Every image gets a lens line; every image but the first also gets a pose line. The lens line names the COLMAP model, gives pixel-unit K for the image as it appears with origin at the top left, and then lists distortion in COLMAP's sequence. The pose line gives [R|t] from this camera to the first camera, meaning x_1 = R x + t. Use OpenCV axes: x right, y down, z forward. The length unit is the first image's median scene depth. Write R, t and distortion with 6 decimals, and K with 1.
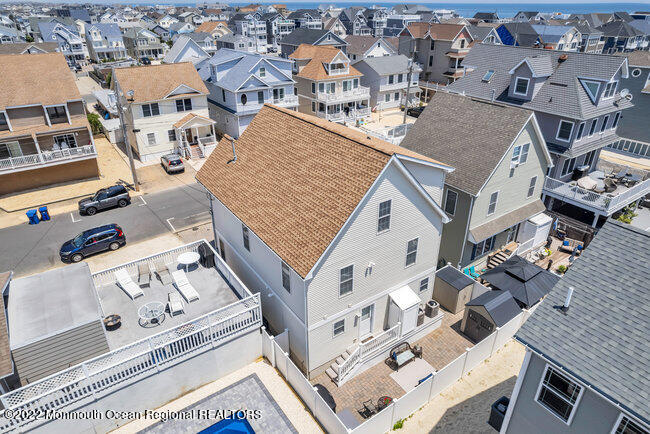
lens RADIAL K [[408.0, 0, 325.4], [0, 408.0, 195.0], [0, 0, 1]] dist [-0.007286, 0.000726]
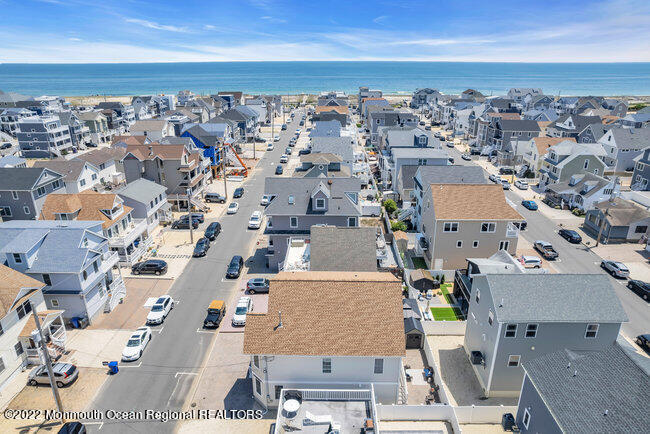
lens RADIAL K [[408.0, 0, 325.4], [0, 408.0, 195.0], [0, 0, 1]] dist [-0.007286, 0.000726]
pose [[0.590737, -0.255246, 0.765428, -0.448607], [0.354494, 0.934287, 0.037966, -0.200101], [-0.724820, 0.248912, 0.642401, -0.074537]]
